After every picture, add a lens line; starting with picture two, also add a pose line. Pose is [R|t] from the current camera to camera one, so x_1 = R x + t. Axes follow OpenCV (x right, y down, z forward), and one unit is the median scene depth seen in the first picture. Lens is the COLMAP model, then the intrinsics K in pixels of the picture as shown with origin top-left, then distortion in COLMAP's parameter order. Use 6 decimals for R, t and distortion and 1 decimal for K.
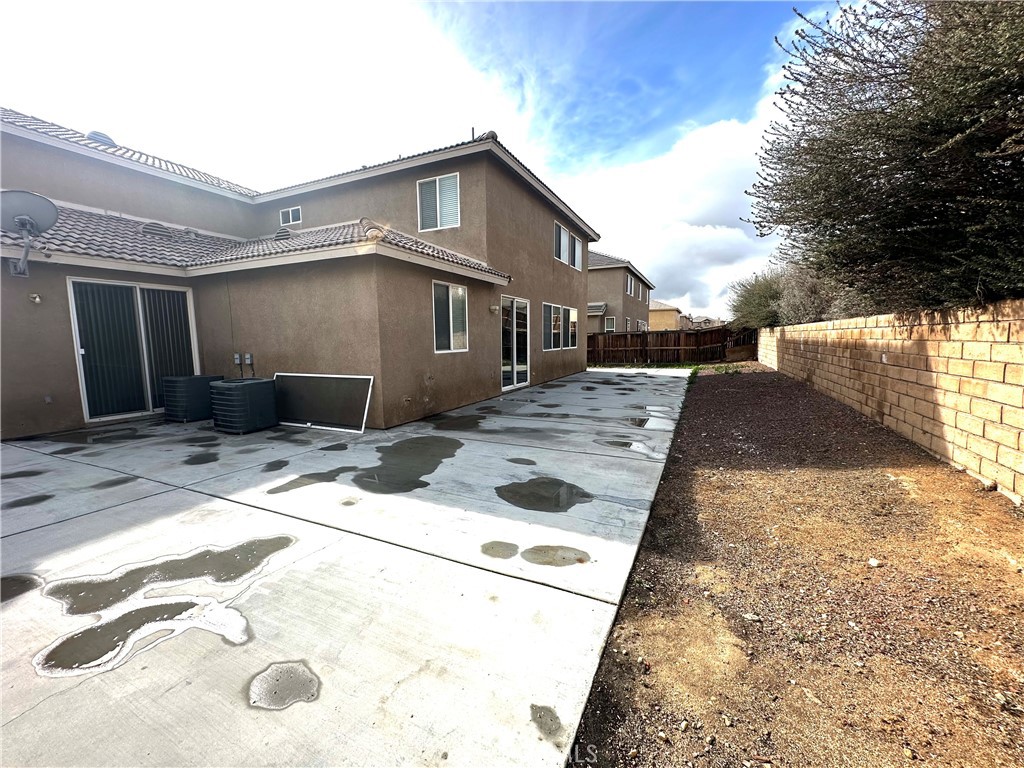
lens RADIAL K [[407.7, 0, 513.3], [0, 407.7, 385.6], [0, 0, 1]] dist [-0.003687, 0.001110]
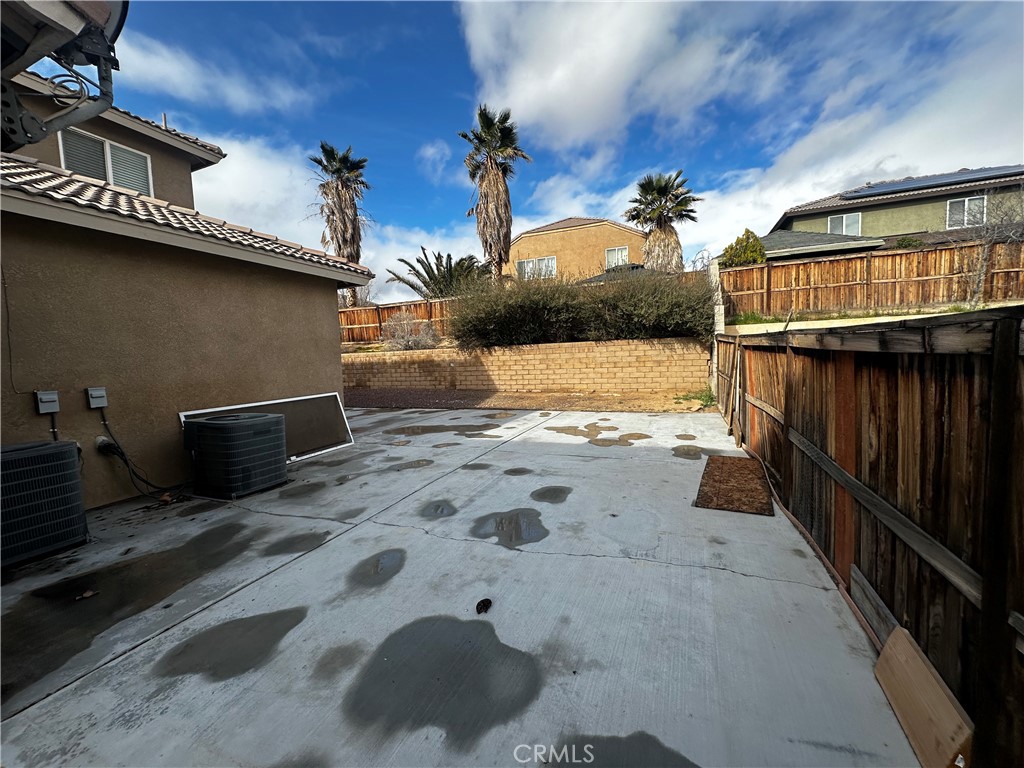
lens RADIAL K [[407.7, 0, 514.3], [0, 407.7, 381.5], [0, 0, 1]] dist [-0.003687, 0.001110]
pose [[-0.047549, -0.050862, 0.997573, -1.399849], [0.155526, 0.986146, 0.057692, -0.039575], [-0.986687, 0.157892, -0.038980, 0.579149]]
